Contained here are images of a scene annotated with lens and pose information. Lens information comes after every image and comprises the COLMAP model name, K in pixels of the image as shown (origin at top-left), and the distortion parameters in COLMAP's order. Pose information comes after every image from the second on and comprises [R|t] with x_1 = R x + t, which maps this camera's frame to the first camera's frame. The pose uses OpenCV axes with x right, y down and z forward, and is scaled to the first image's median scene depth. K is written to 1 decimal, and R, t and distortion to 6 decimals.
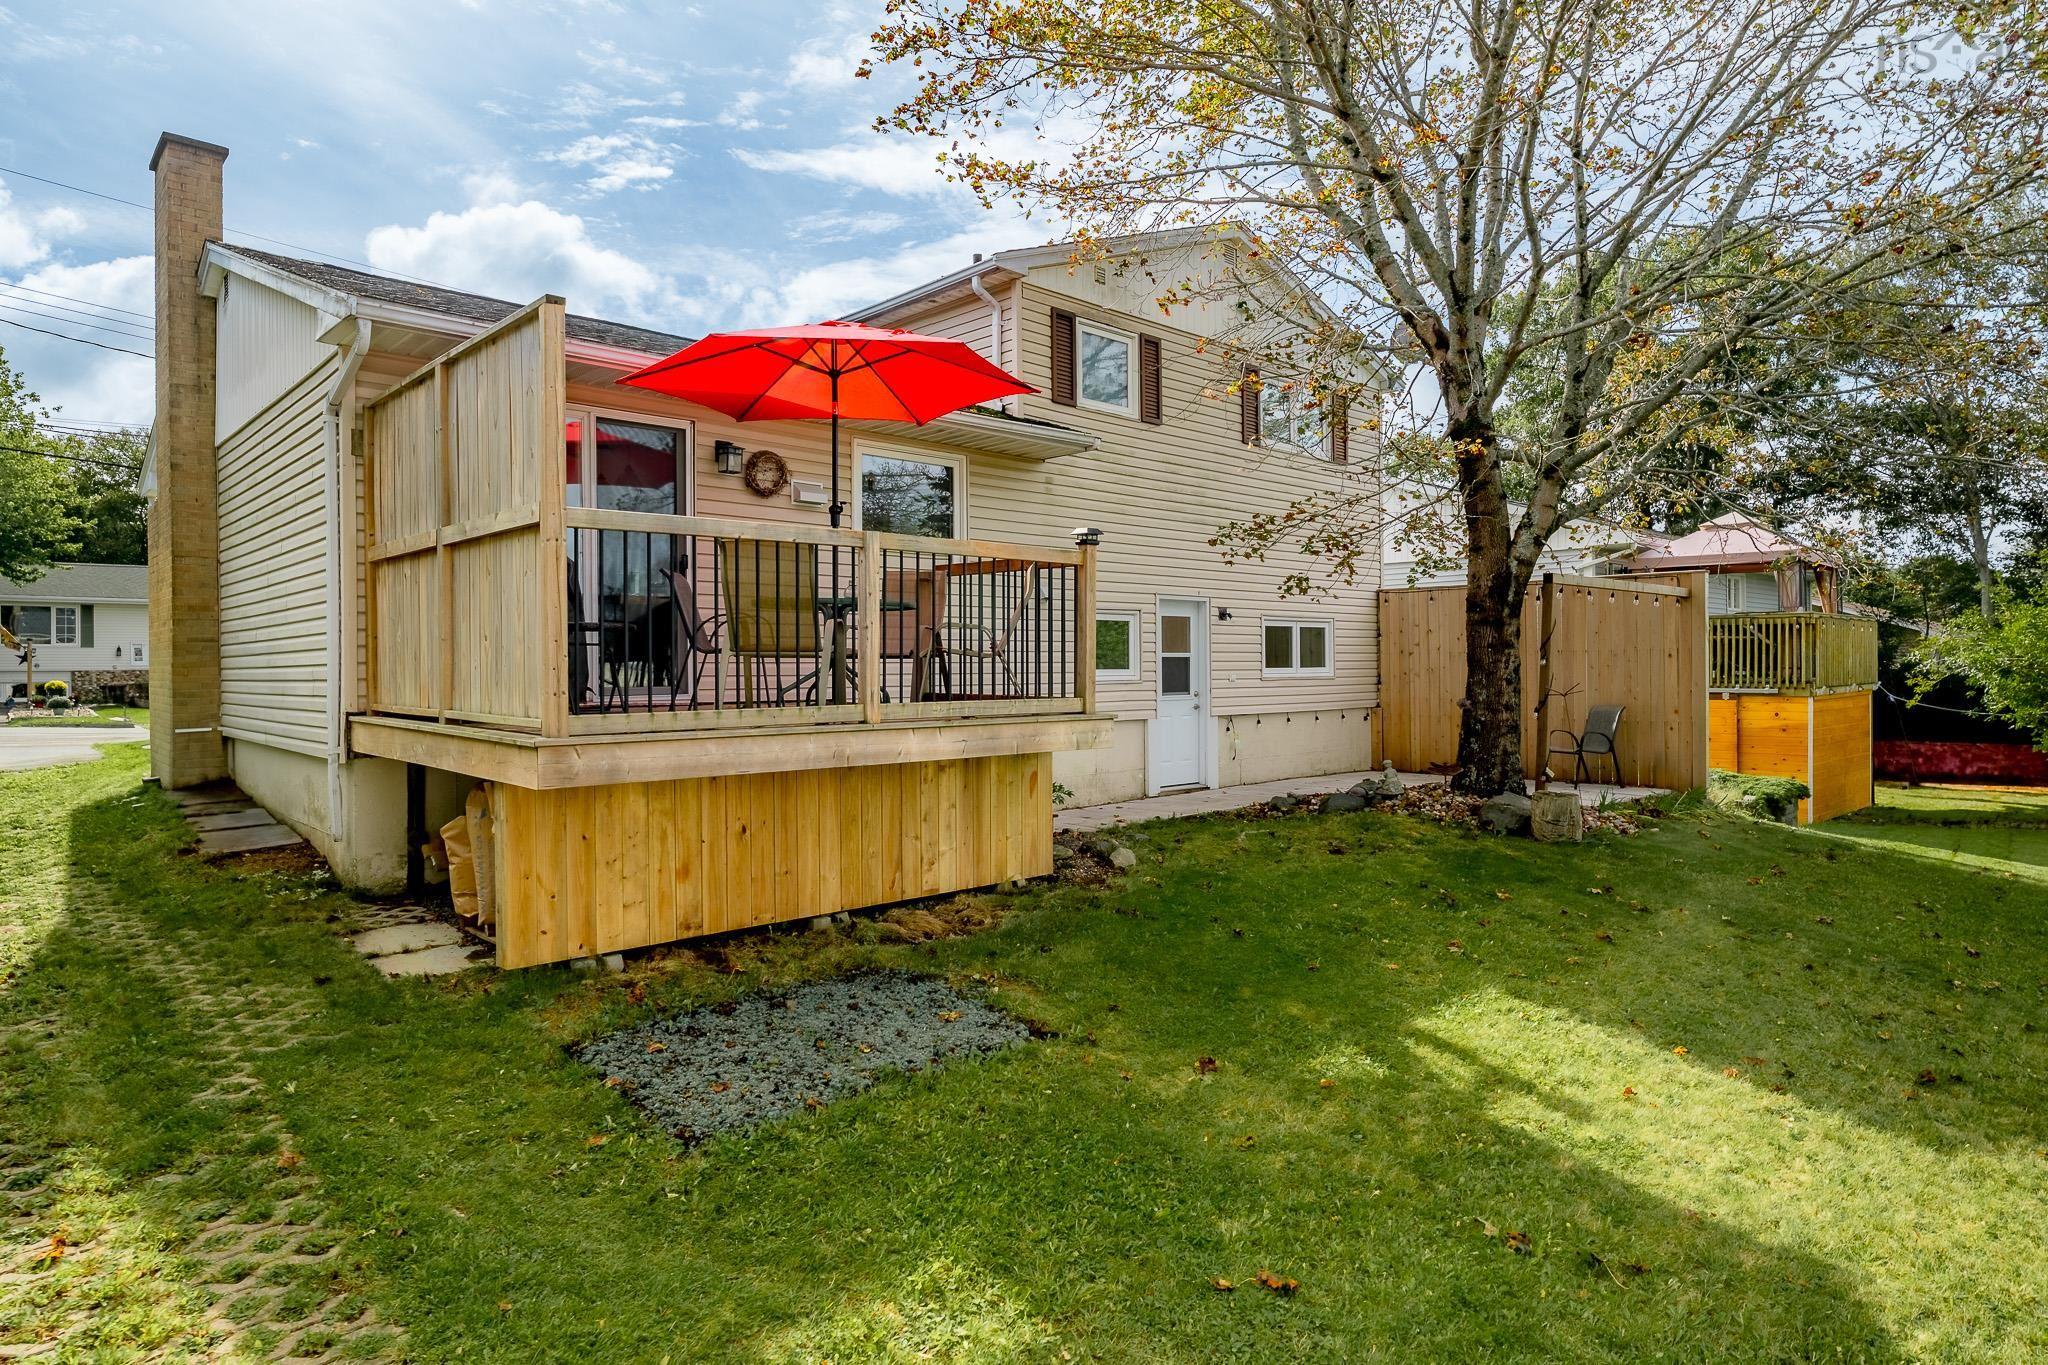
lens RADIAL K [[1142.1, 0, 1025.0], [0, 1142.1, 678.6], [0, 0, 1]] dist [0.000045, 0.000001]
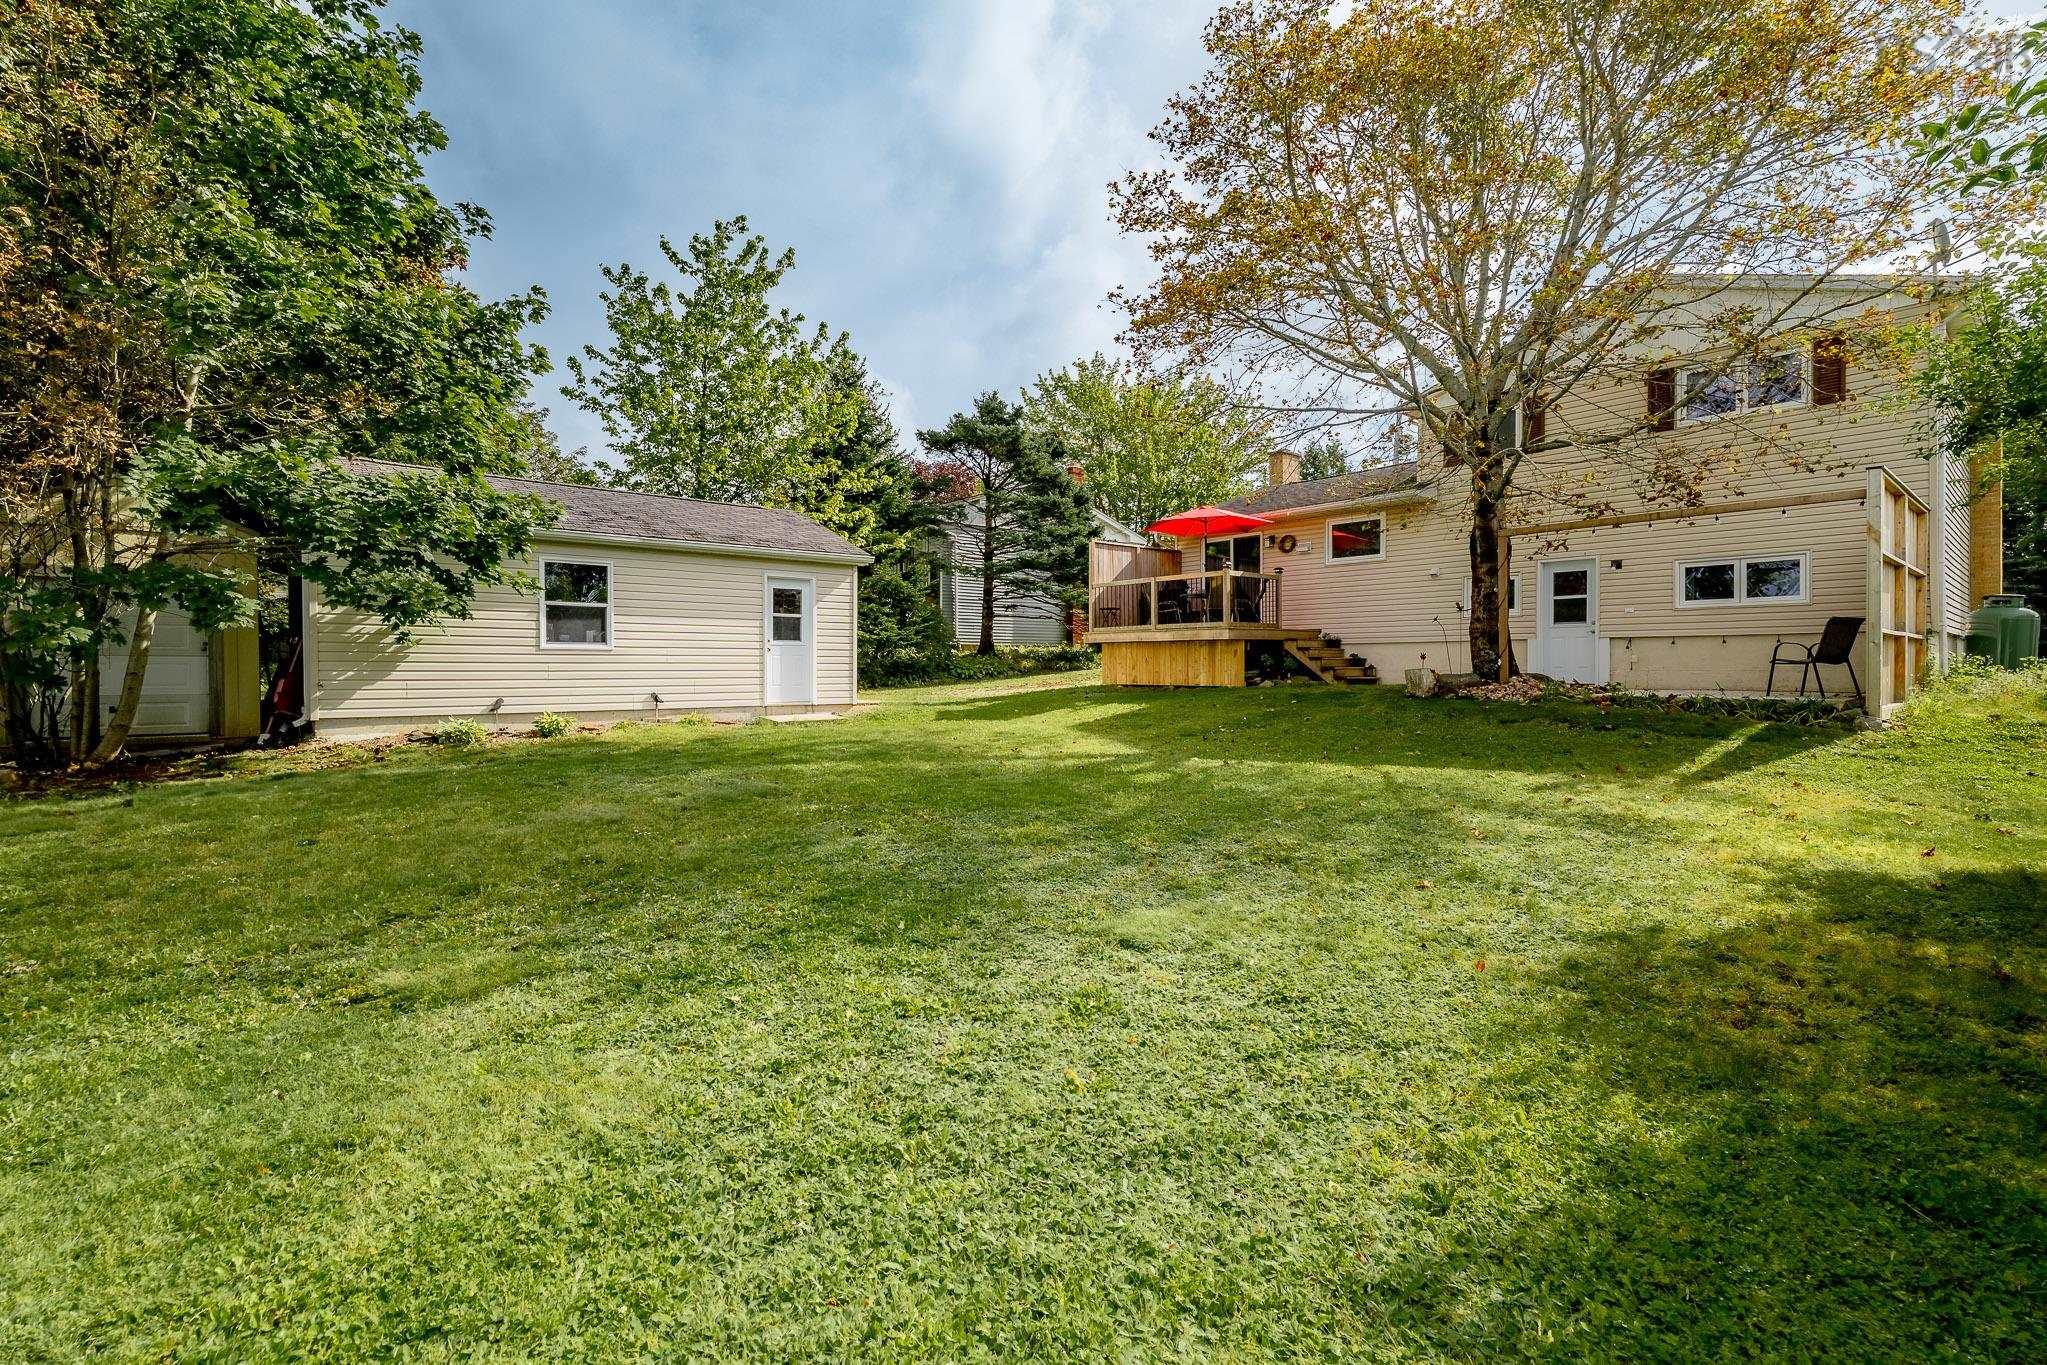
lens RADIAL K [[945.4, 0, 1024.6], [0, 945.4, 677.5], [0, 0, 1]] dist [0.001306, 0.000189]
pose [[0.014265, 0.006024, -0.999880, 1.369219], [-0.007745, 0.999953, 0.005914, 0.083333], [0.999868, 0.007660, 0.014311, 0.263643]]
